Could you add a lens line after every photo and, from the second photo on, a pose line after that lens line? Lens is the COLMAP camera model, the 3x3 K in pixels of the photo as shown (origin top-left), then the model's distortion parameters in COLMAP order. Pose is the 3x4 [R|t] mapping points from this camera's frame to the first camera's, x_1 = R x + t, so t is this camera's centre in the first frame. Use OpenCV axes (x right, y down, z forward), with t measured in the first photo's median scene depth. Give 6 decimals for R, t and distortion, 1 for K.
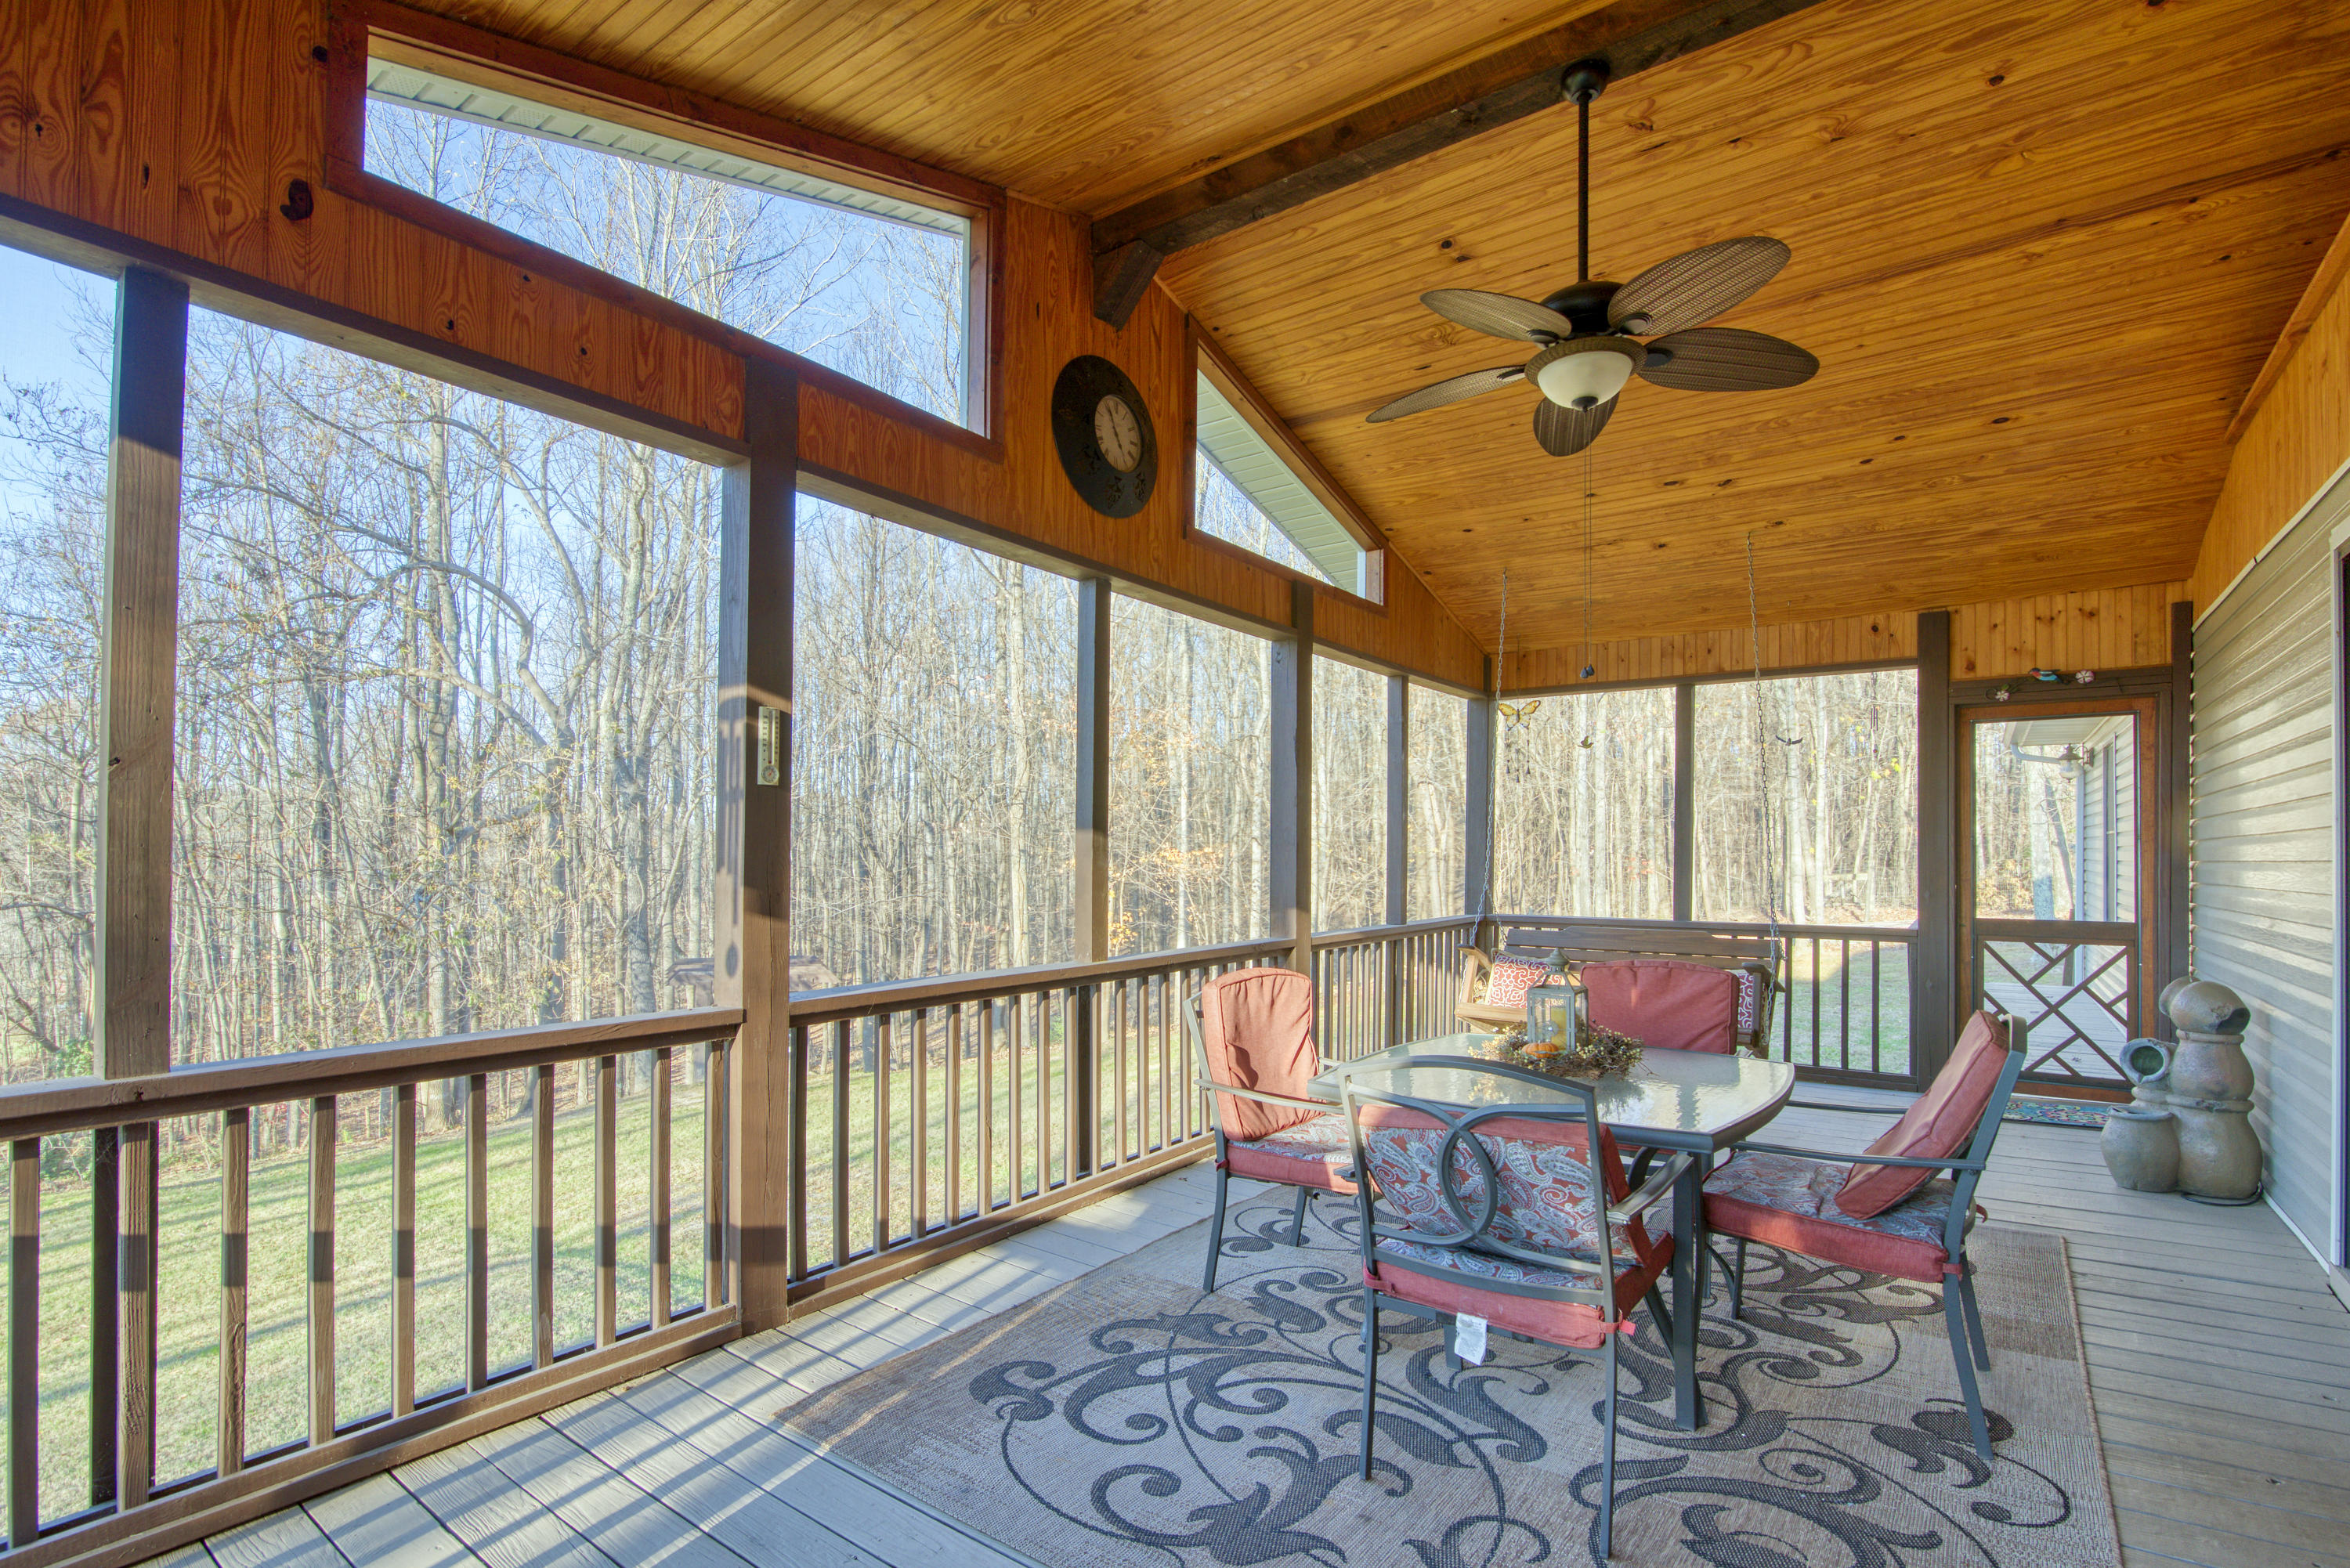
lens RADIAL K [[1107.3, 0, 1177.7], [0, 1107.3, 848.7], [0, 0, 1]] dist [-0.002619, -0.000595]
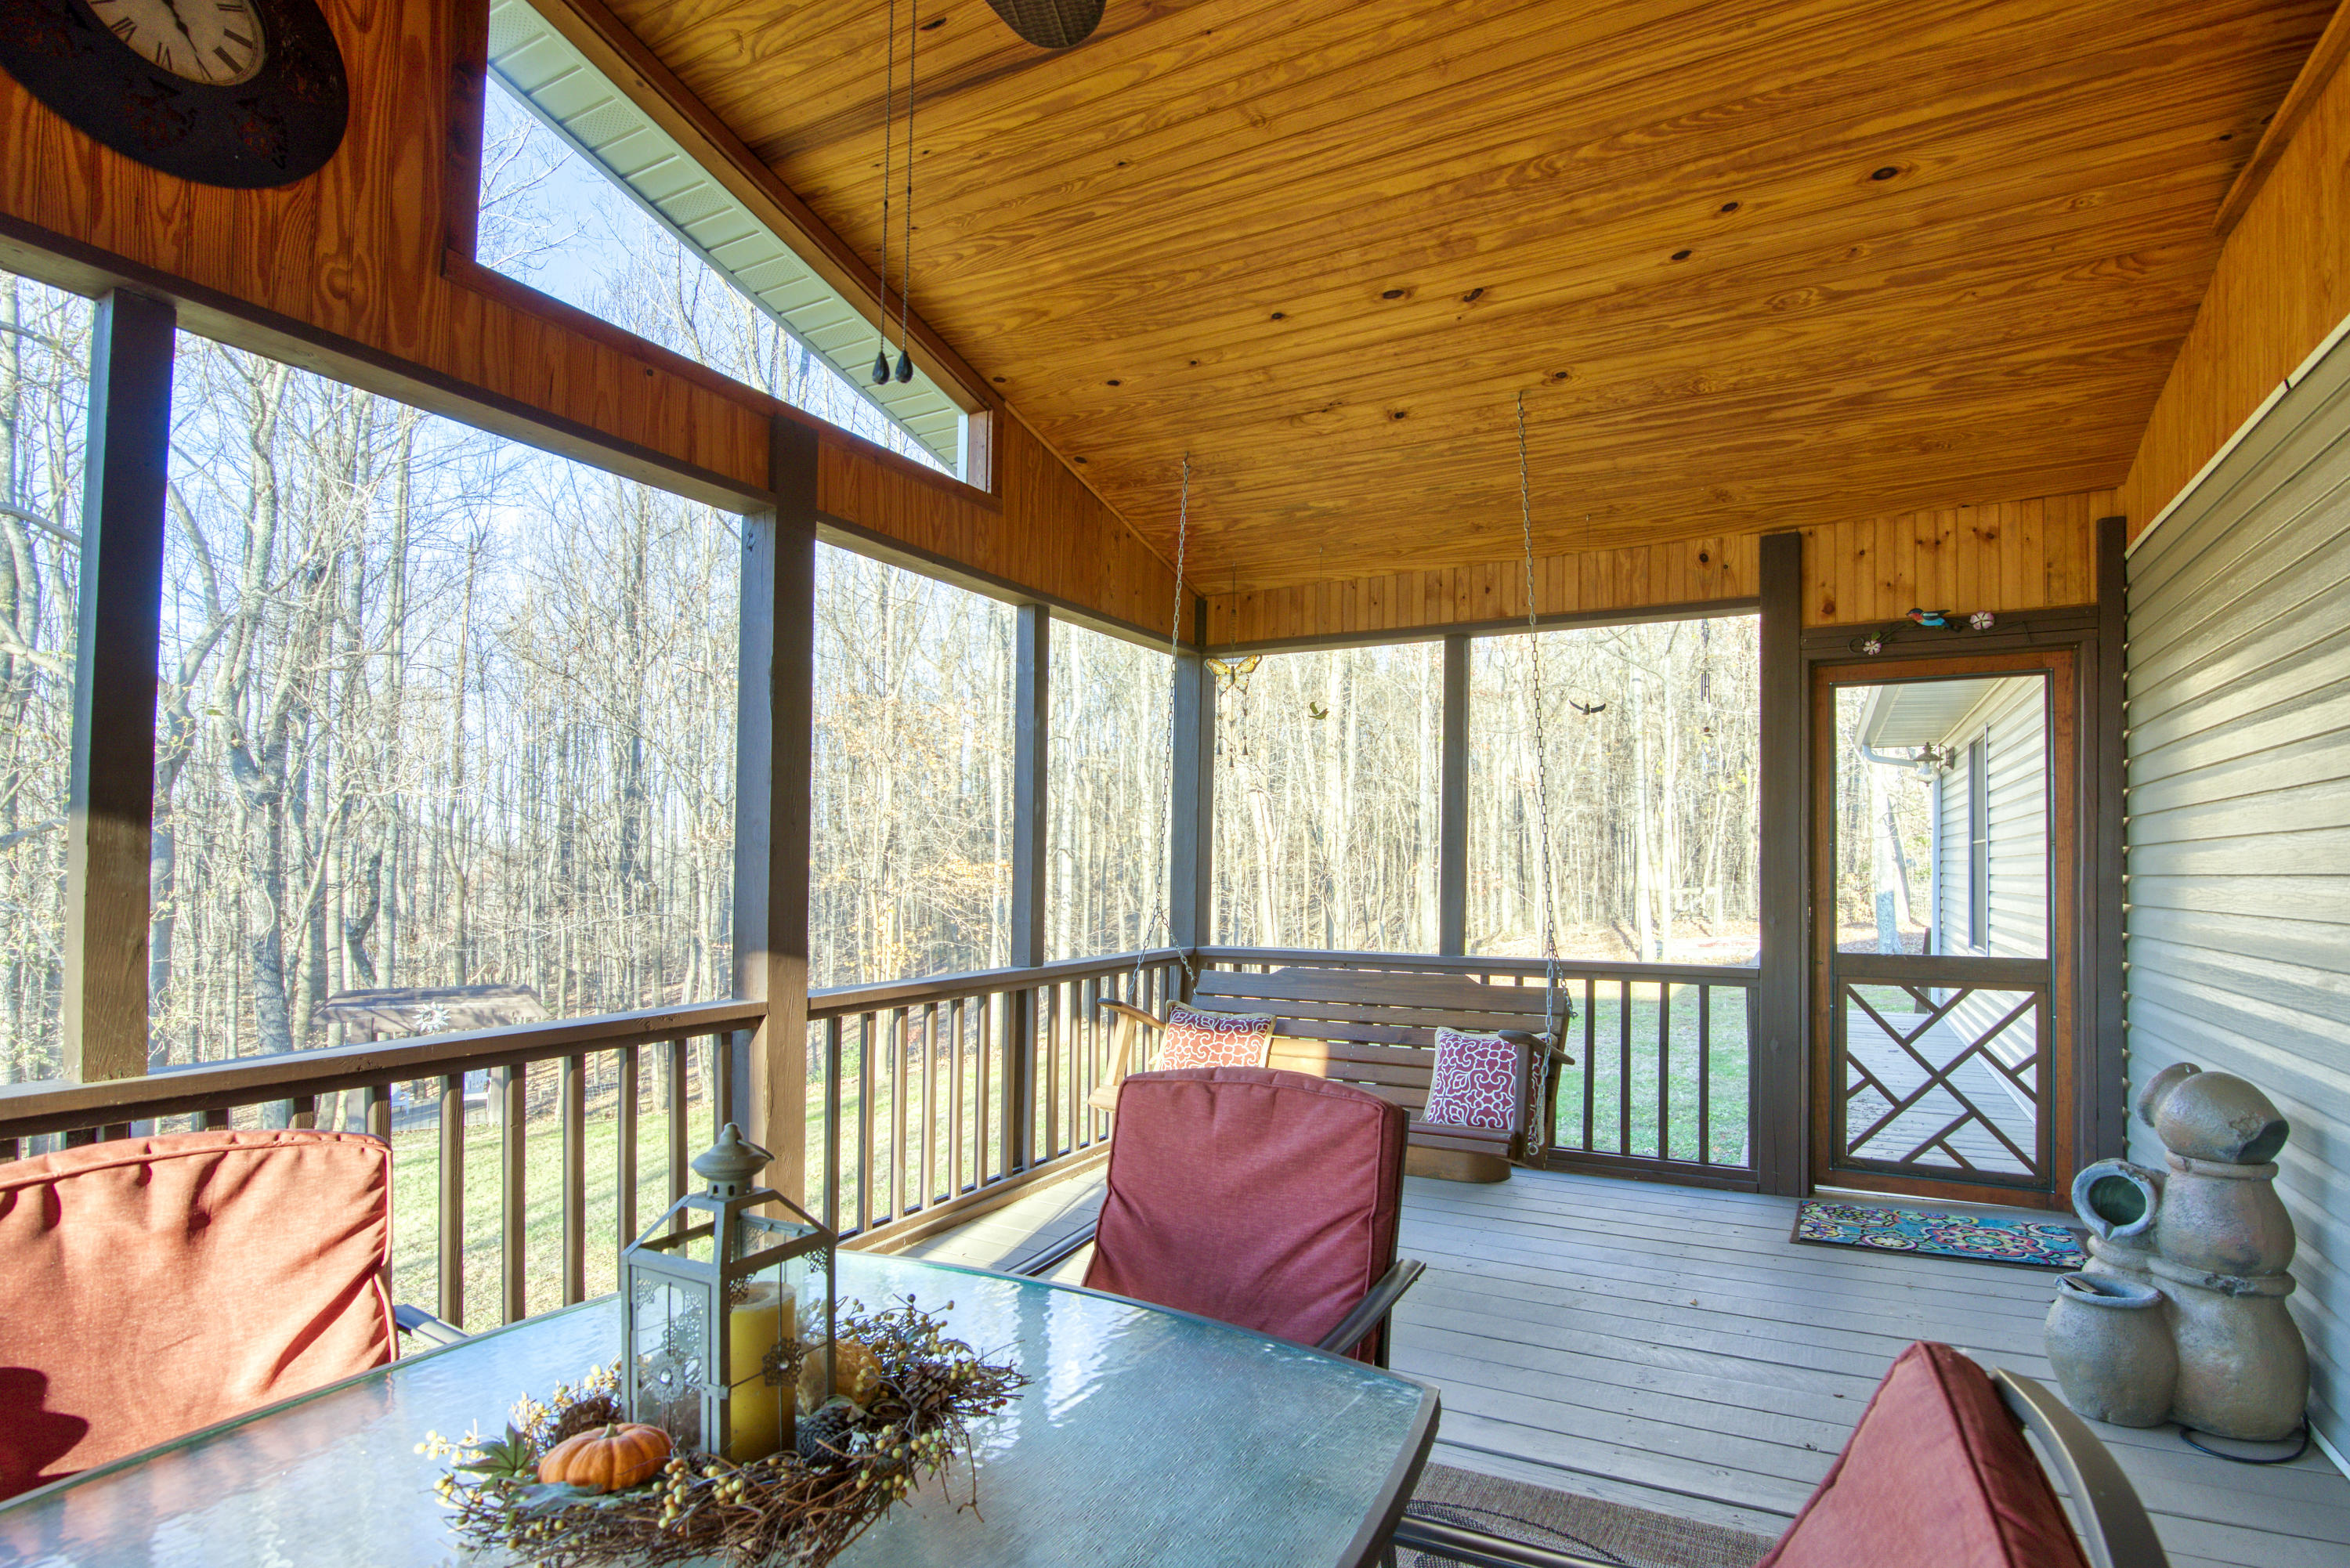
lens RADIAL K [[1006.9, 0, 1171.5], [0, 1006.9, 861.2], [0, 0, 1]] dist [-0.002756, -0.001204]
pose [[0.998379, 0.002029, 0.056878, 0.251866], [-0.001901, 0.999996, -0.002298, 0.004651], [-0.056882, 0.002186, 0.998379, 0.371123]]
